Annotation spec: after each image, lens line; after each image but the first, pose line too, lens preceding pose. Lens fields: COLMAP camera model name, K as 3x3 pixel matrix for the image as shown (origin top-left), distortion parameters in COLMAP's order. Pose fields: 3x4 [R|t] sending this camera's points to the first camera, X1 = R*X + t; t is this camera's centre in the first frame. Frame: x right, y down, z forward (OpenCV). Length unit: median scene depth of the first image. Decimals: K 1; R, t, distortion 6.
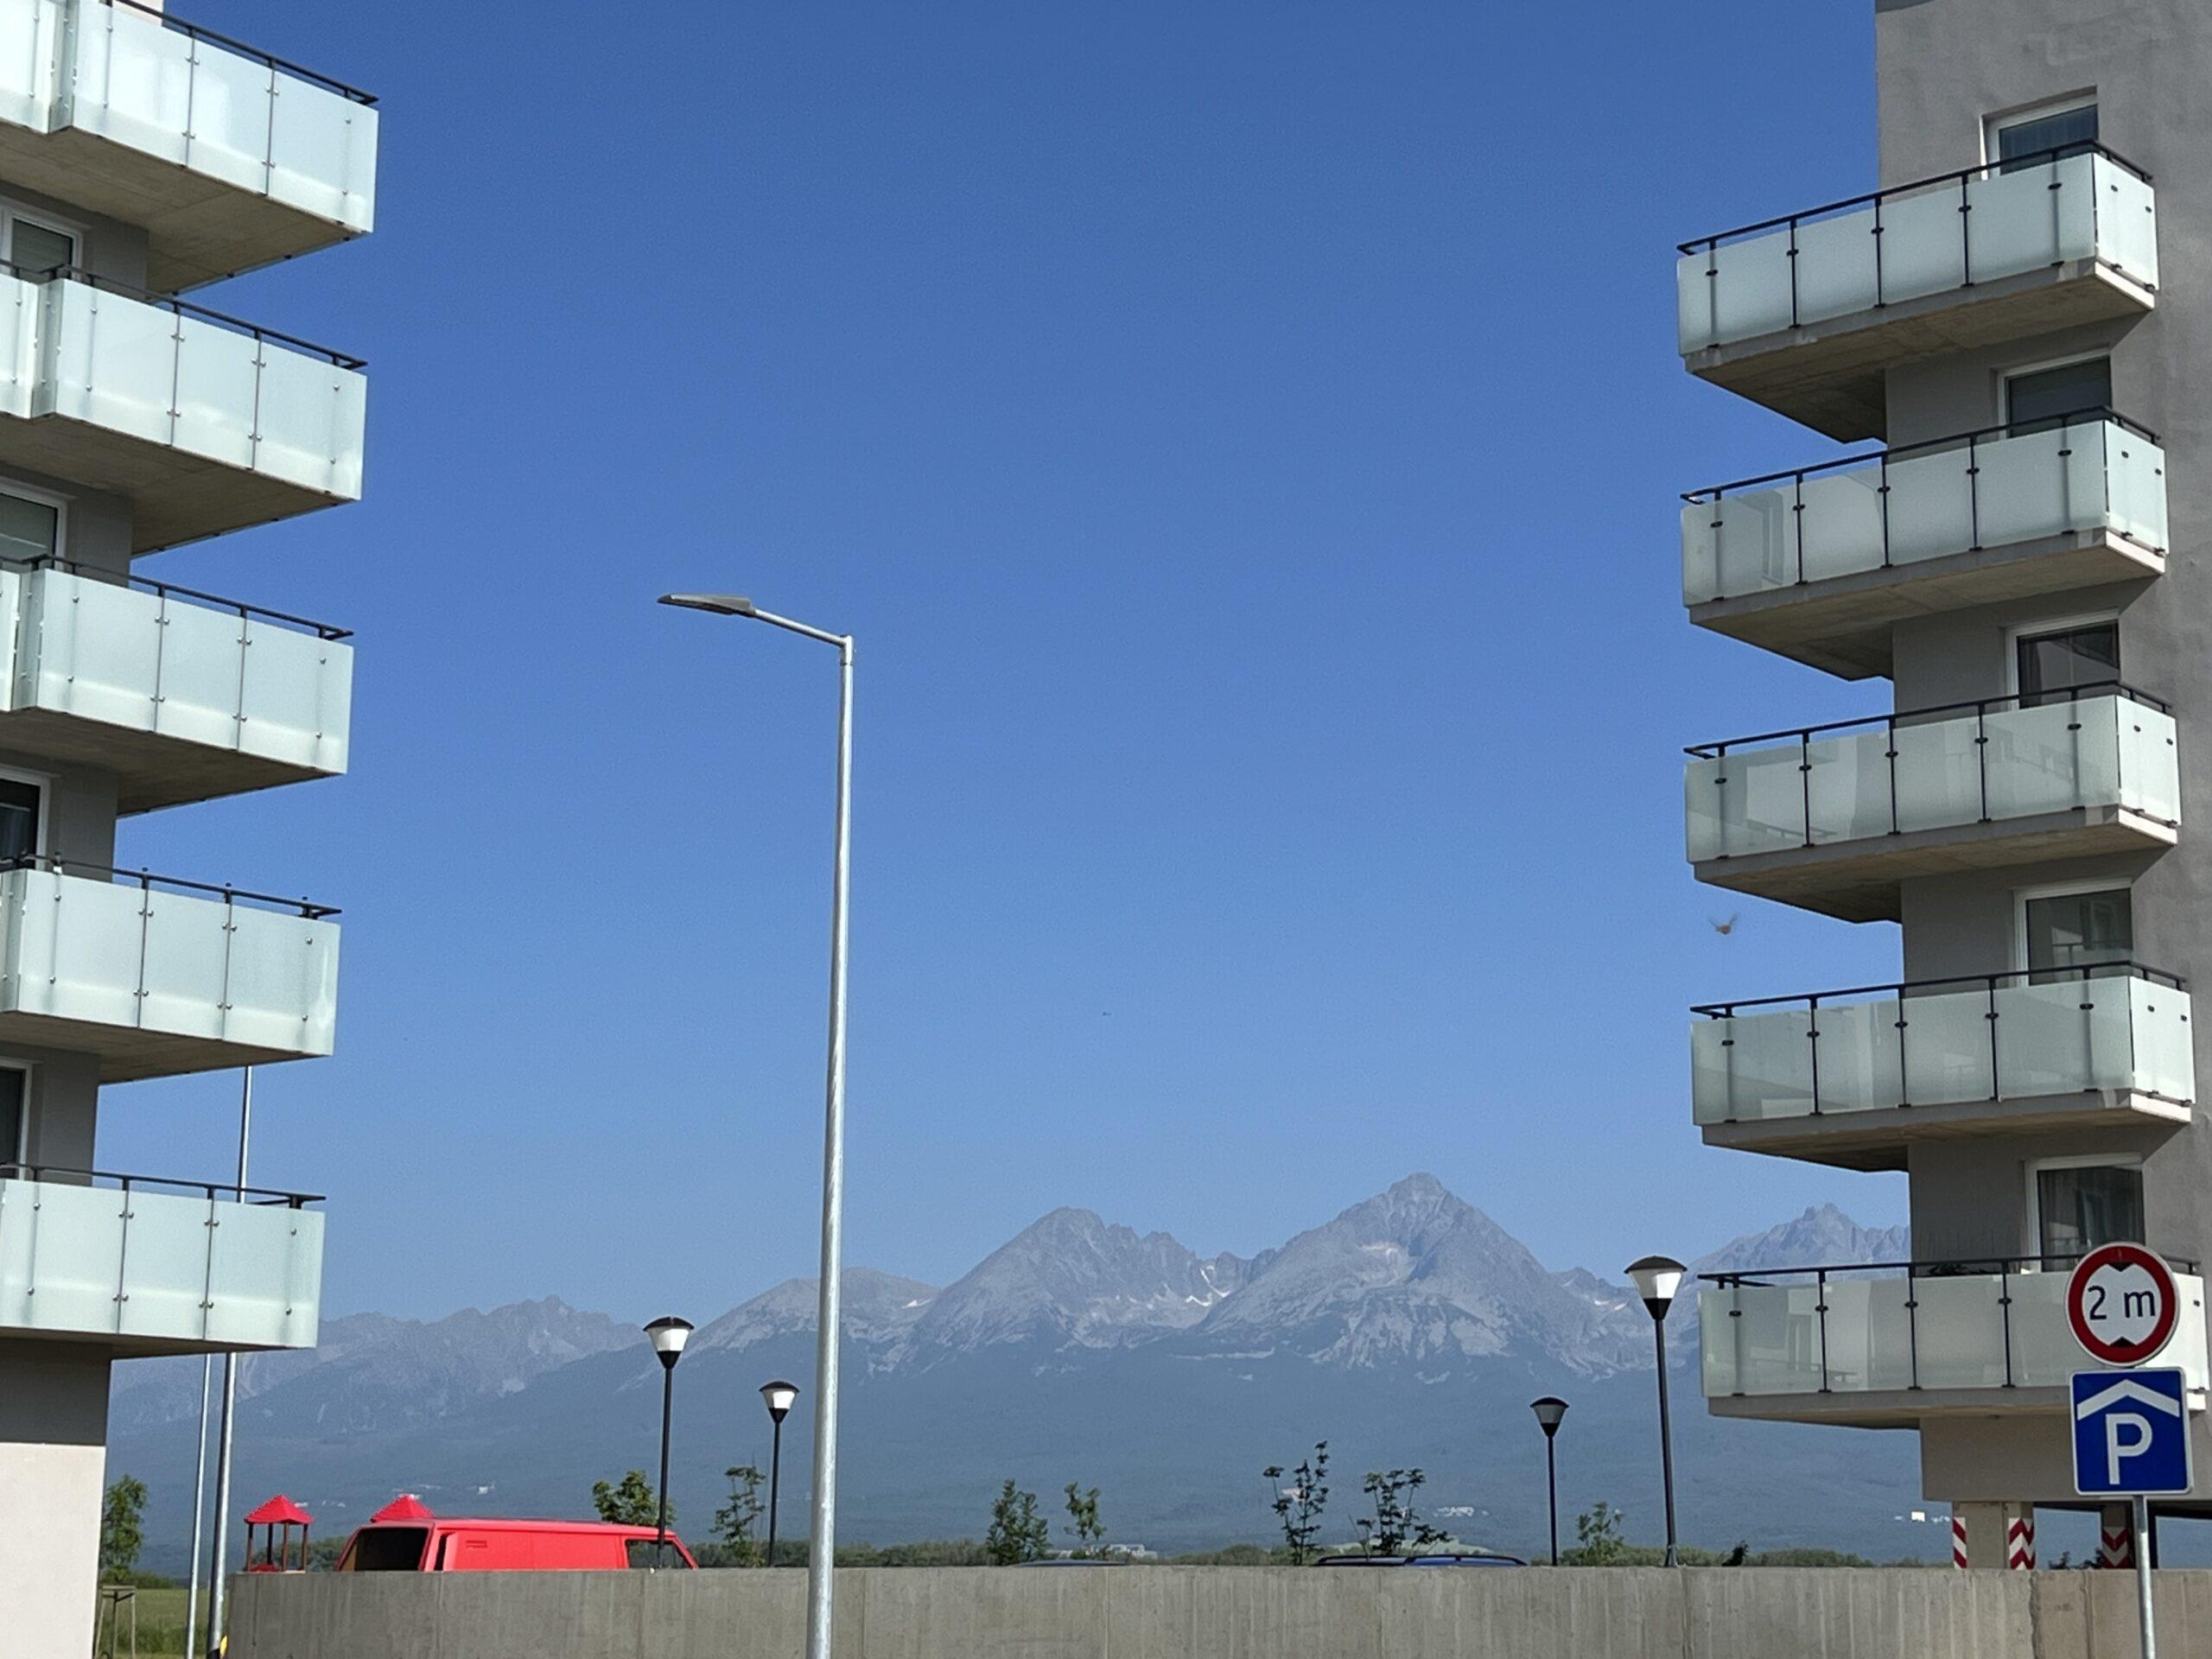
lens RADIAL K [[3825.8, 0, 1108.7], [0, 3825.8, 837.5], [0, 0, 1]] dist [0.079248, 0.000000]
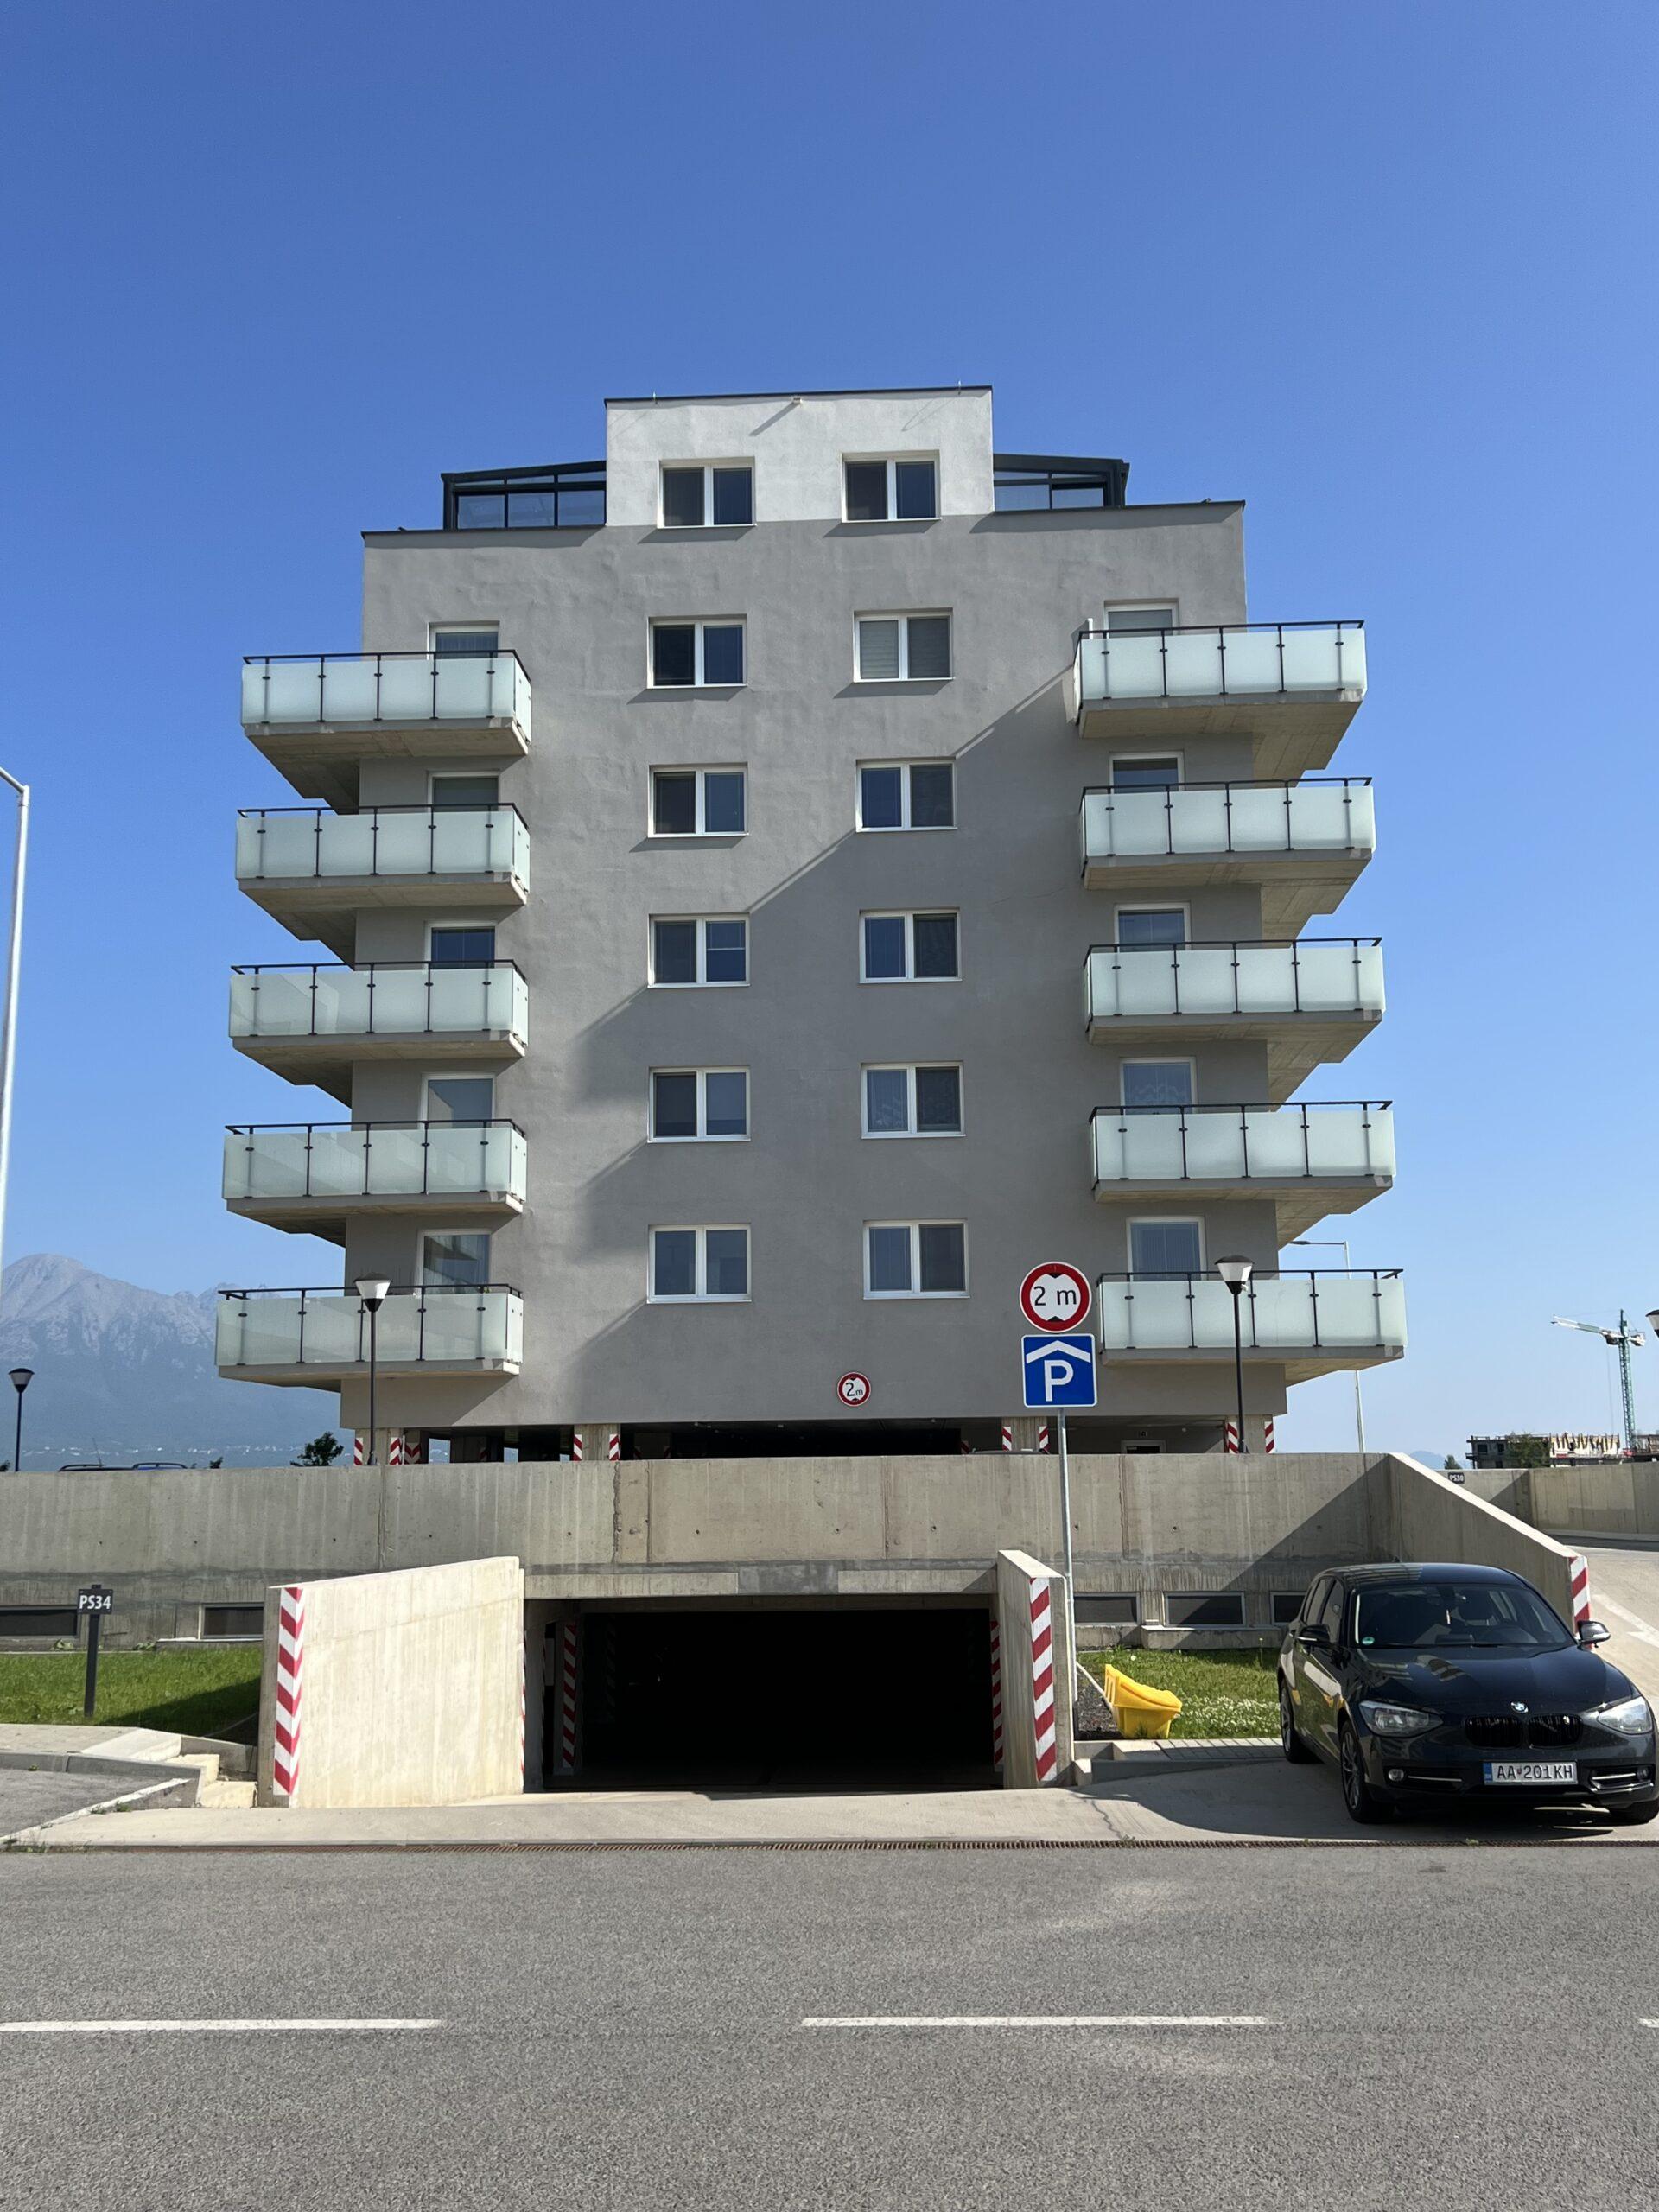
lens RADIAL K [[2089.6, 0, 829.8], [0, 2089.6, 1109.3], [0, 0, 1]] dist [0.071697, 0.000000]
pose [[0.792973, 0.091918, 0.602282, -0.187322], [-0.099975, 0.994785, -0.020193, 0.031029], [-0.600998, -0.044201, 0.798028, 0.146139]]
